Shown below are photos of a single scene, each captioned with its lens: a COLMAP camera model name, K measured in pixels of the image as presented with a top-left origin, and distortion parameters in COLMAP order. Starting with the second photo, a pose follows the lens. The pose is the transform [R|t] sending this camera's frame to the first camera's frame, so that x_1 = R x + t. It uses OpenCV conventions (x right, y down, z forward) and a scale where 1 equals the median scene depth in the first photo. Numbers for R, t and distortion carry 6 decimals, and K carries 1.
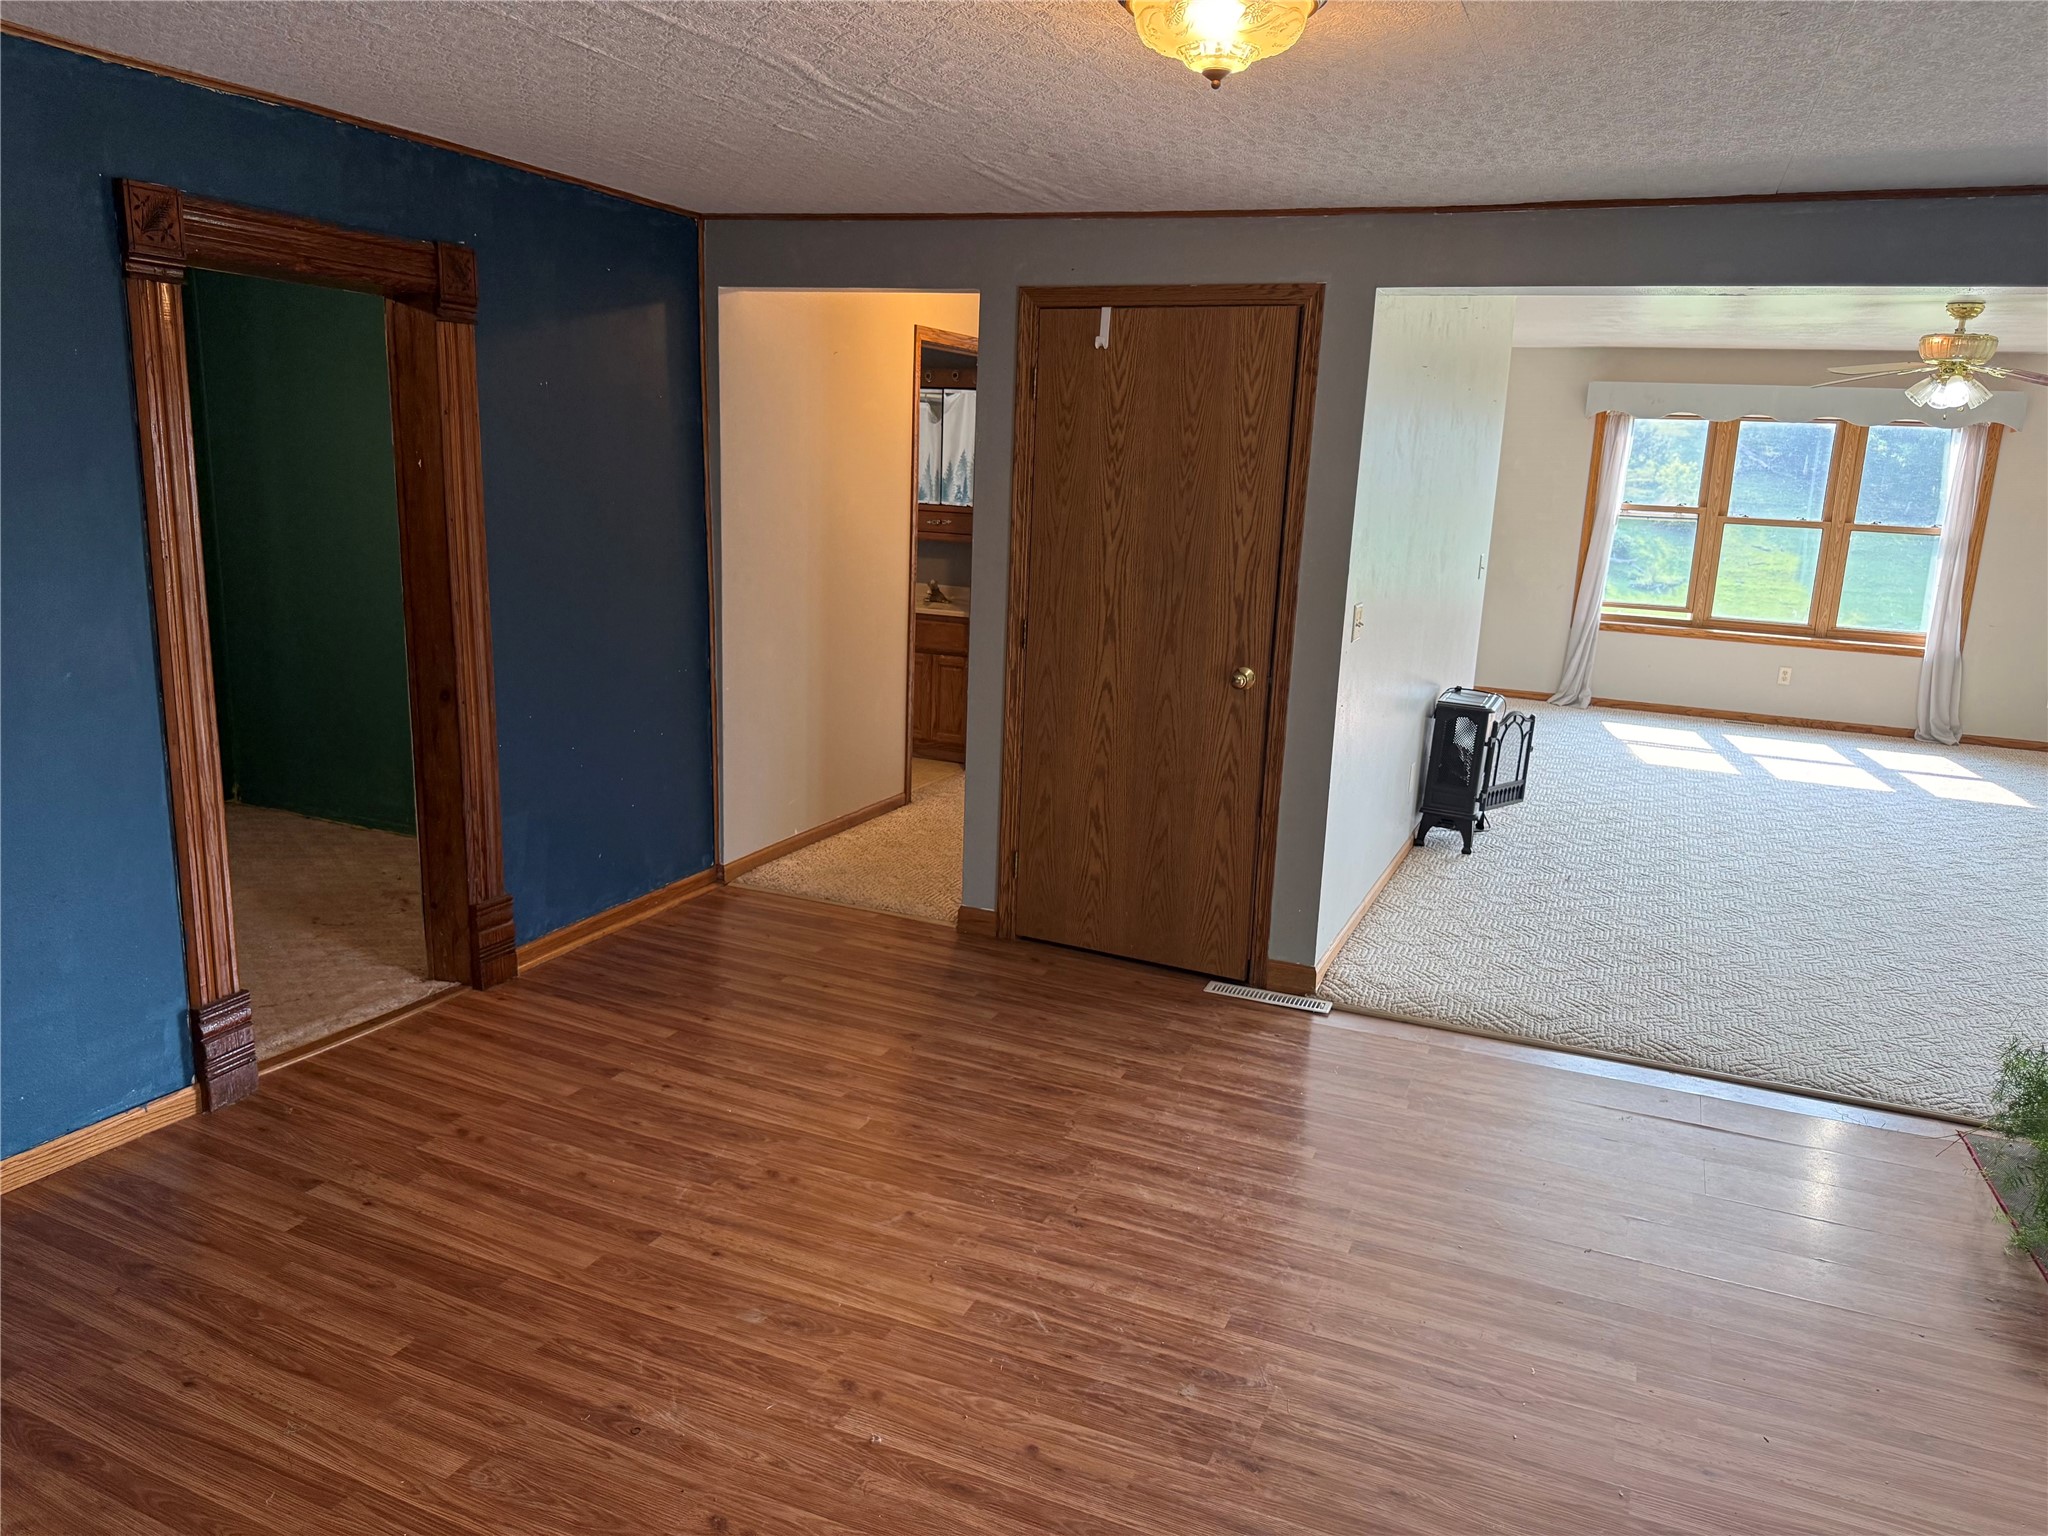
lens RADIAL K [[1427.2, 0, 1029.8], [0, 1427.2, 769.0], [0, 0, 1]] dist [0.093965, -0.130075]
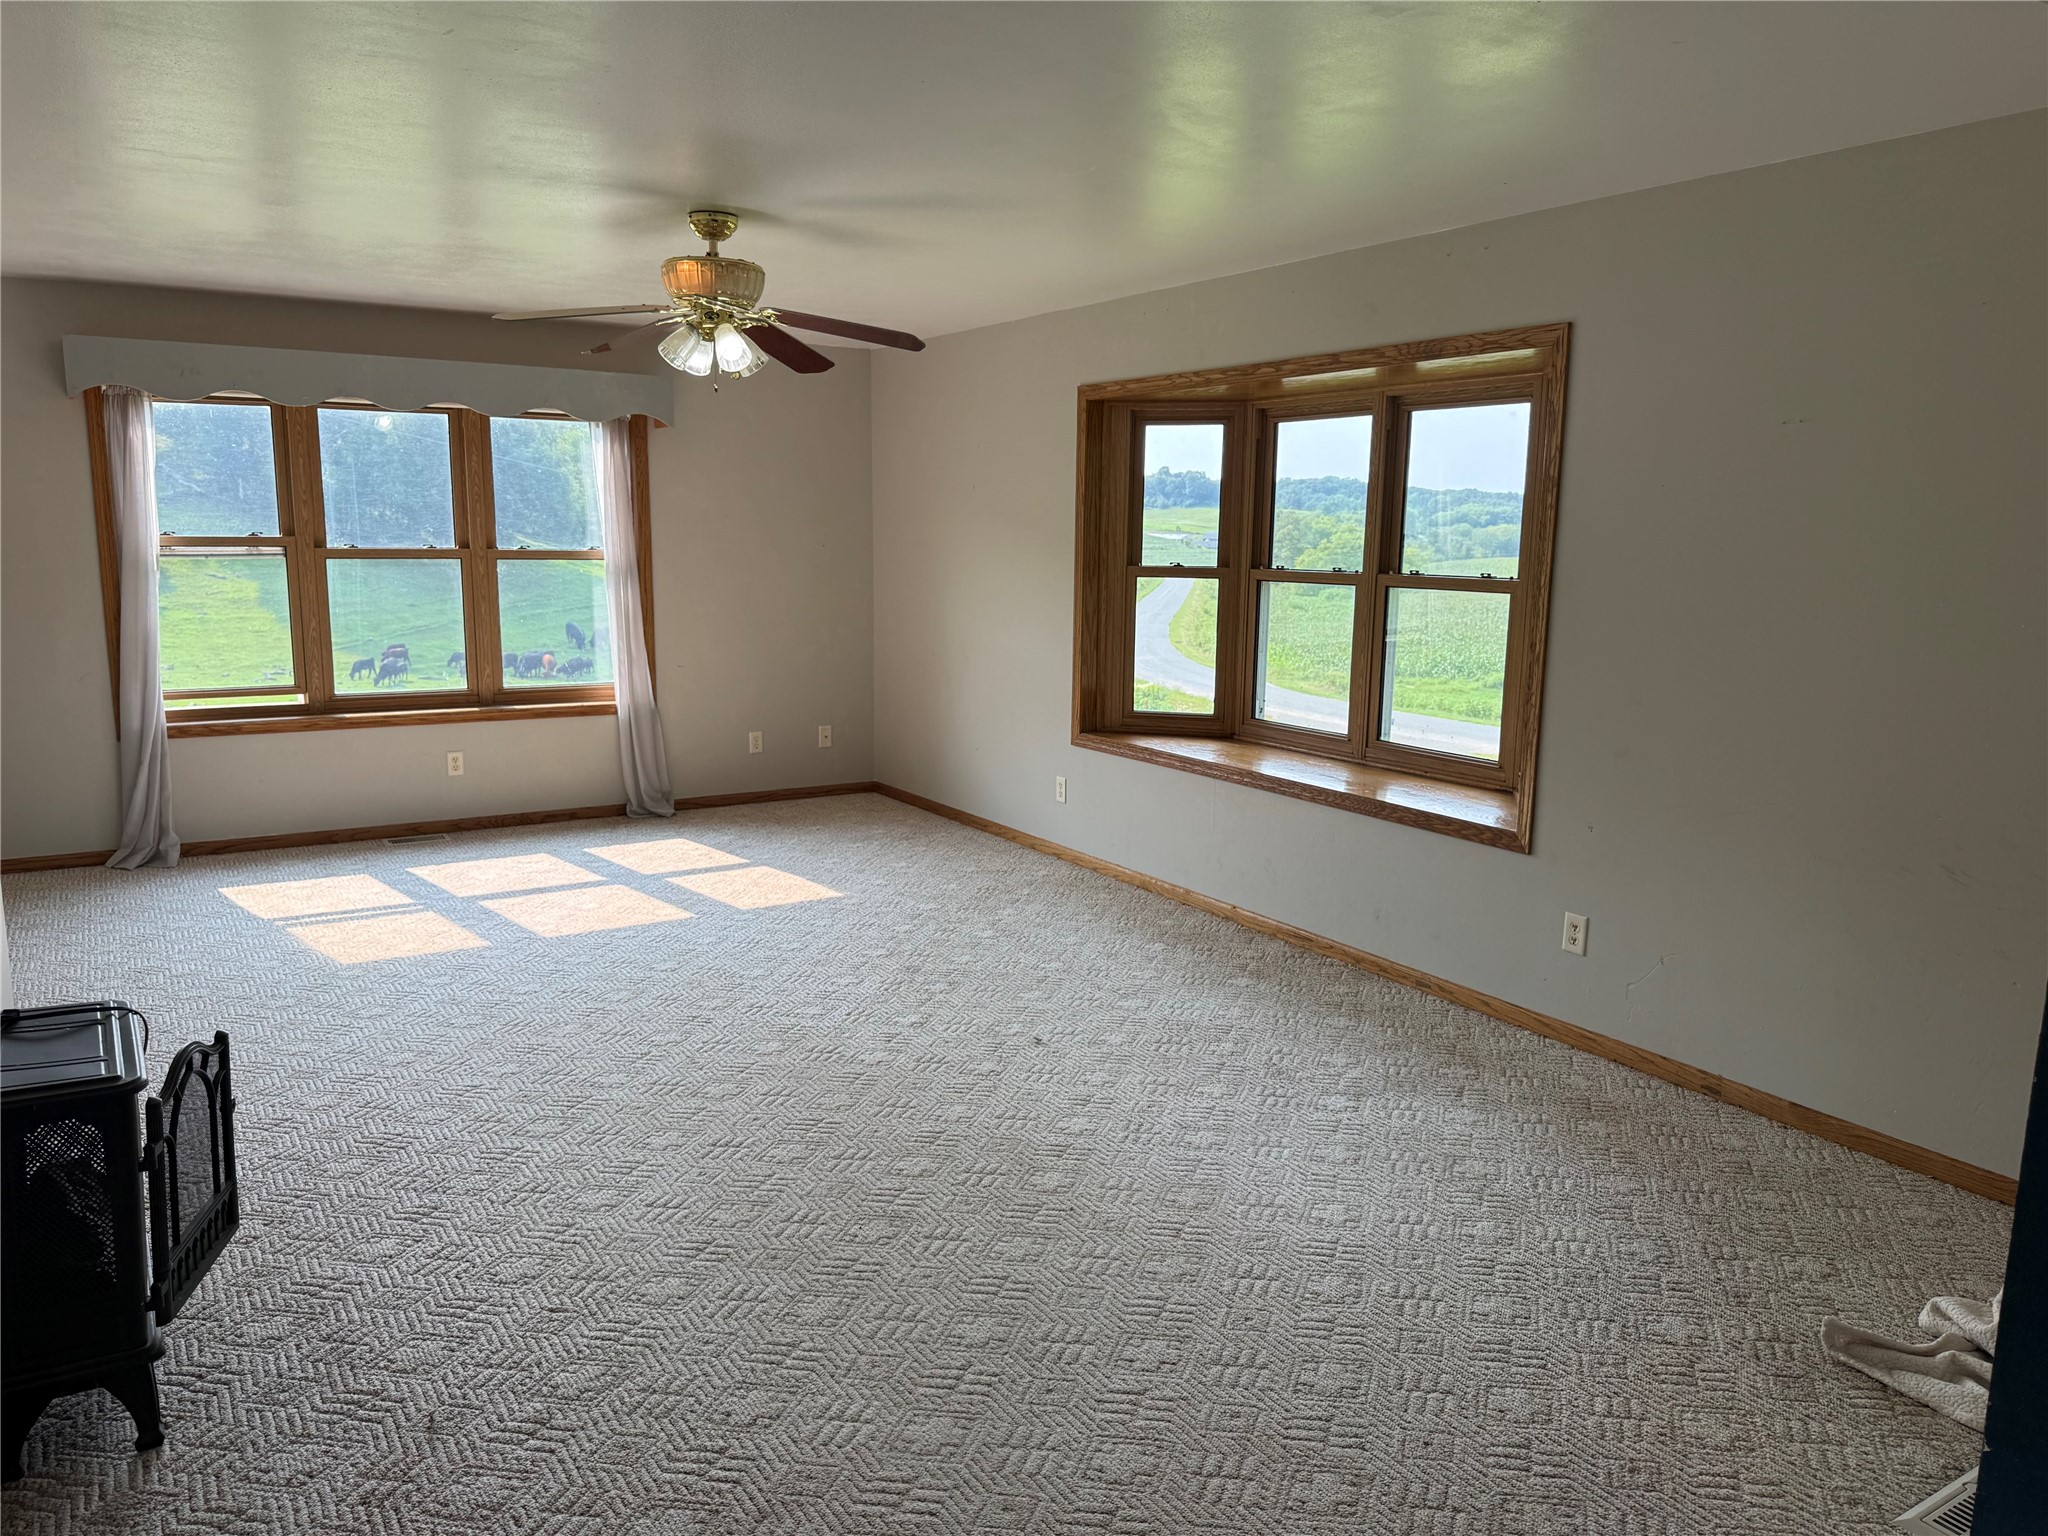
lens RADIAL K [[1452.9, 0, 1024.0], [0, 1452.9, 768.0], [0, 0, 1]] dist [0.040079, -0.067354]
pose [[0.562895, -0.175880, 0.807599, 0.212527], [0.190295, 0.978425, 0.080448, -0.150828], [-0.804324, 0.108398, 0.584219, 0.790286]]
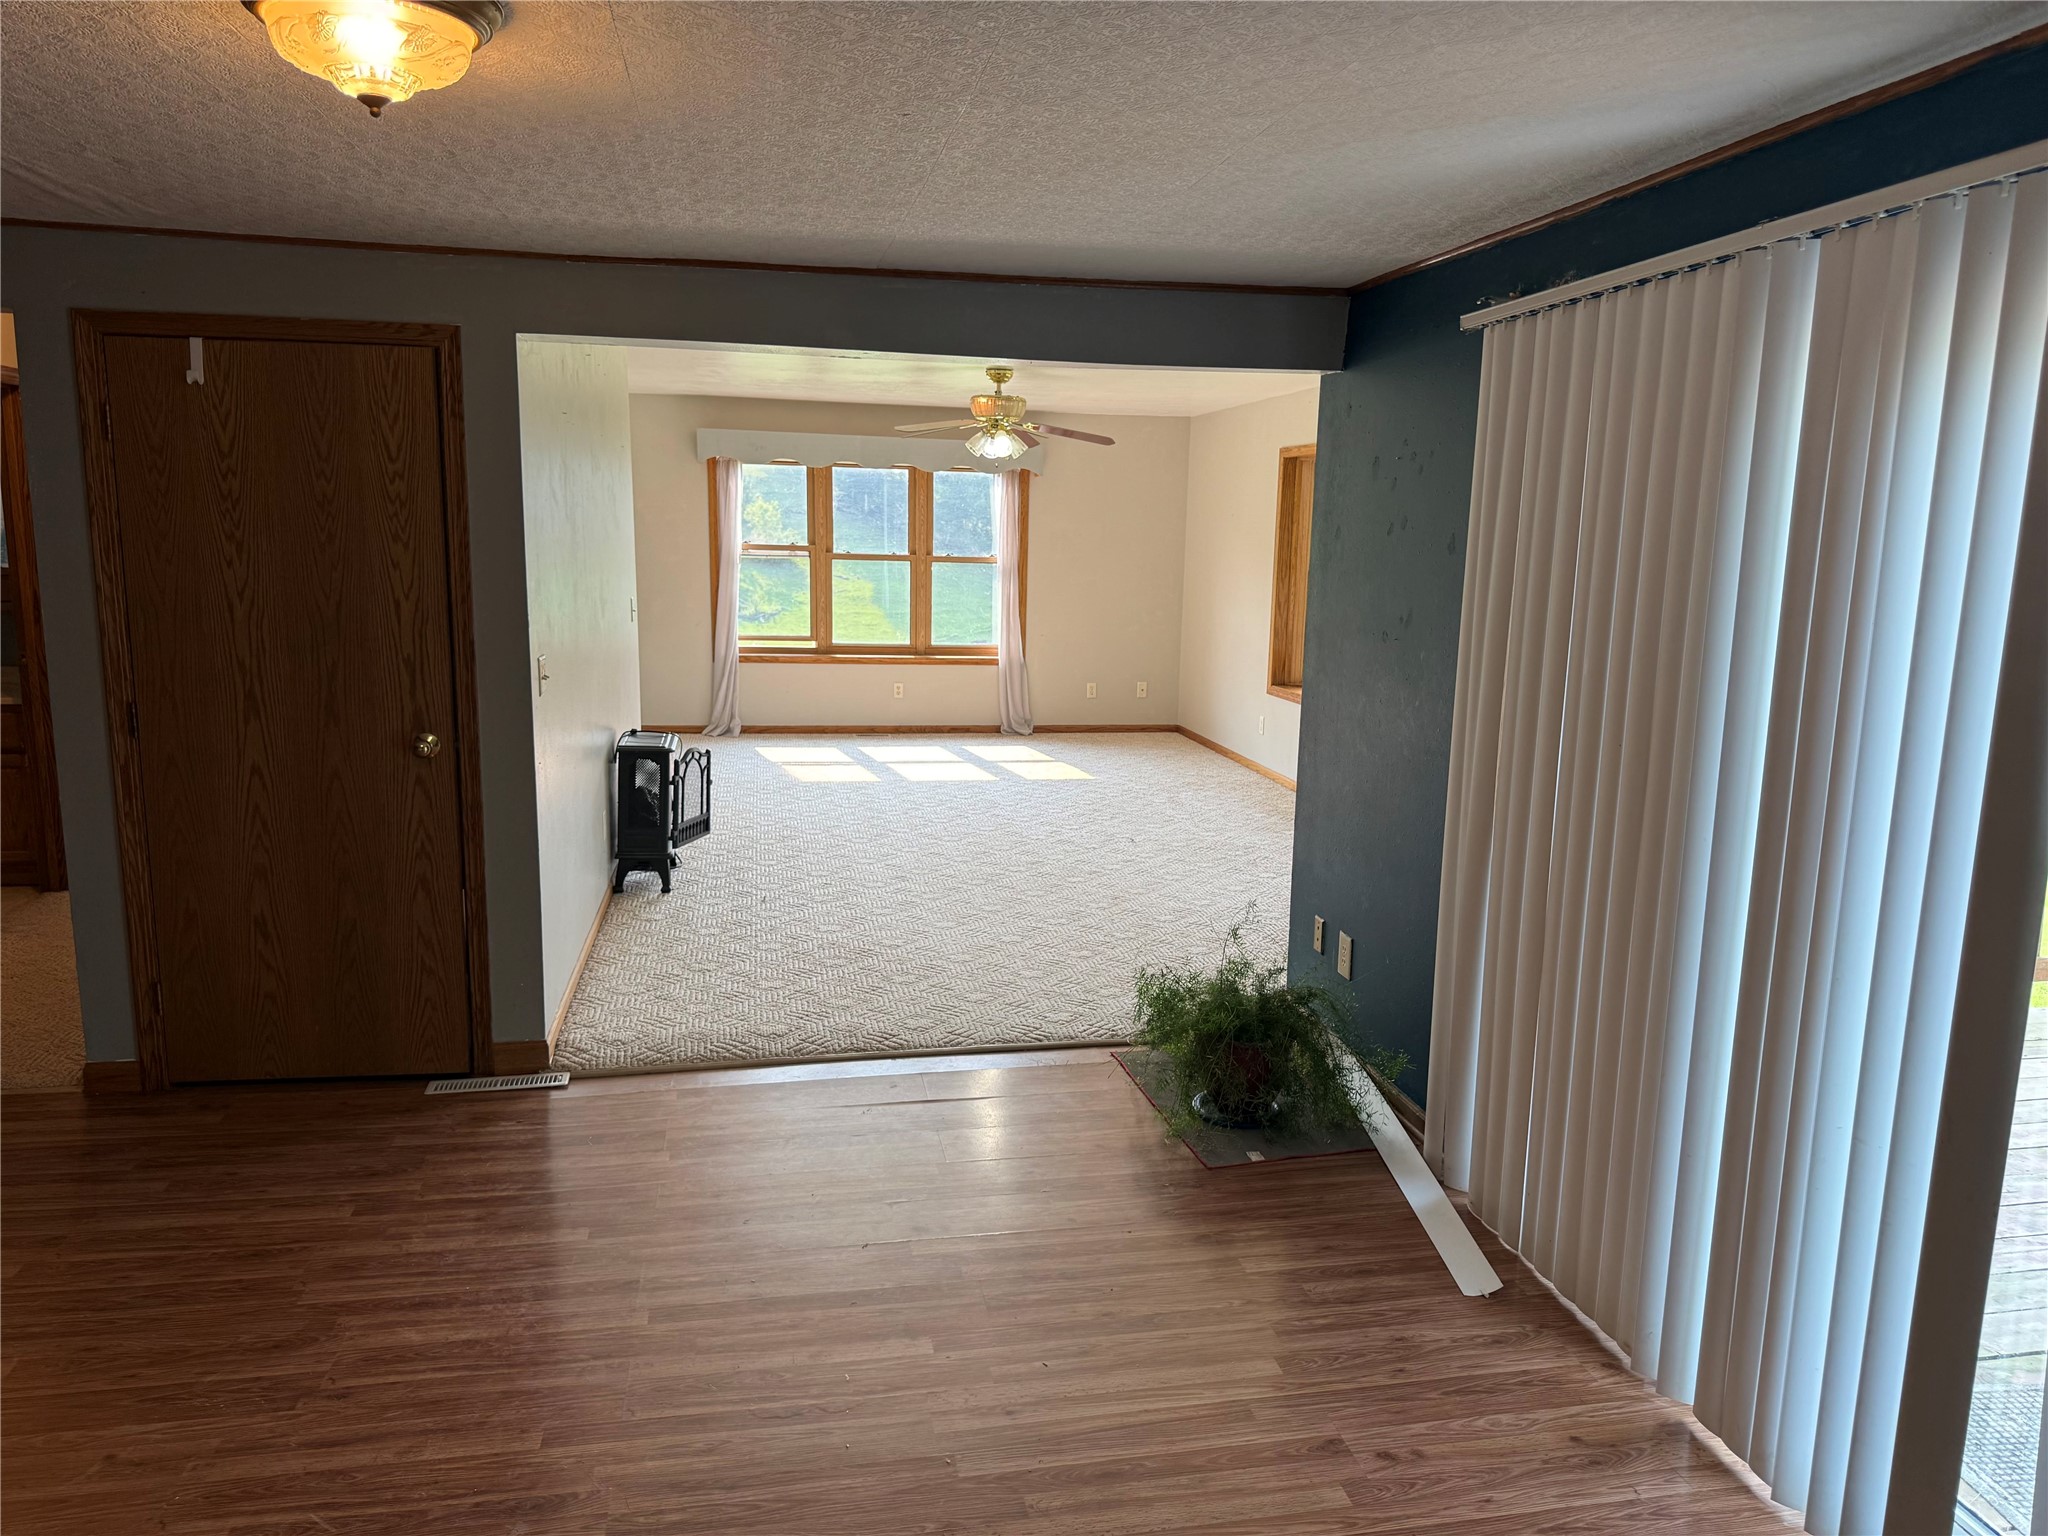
lens RADIAL K [[1427.2, 0, 1029.8], [0, 1427.2, 769.0], [0, 0, 1]] dist [0.093965, -0.130075]
pose [[0.827844, -0.119734, 0.548031, -0.038193], [0.134710, 0.990800, 0.012979, -0.008179], [-0.544543, 0.063081, 0.836357, 0.017098]]
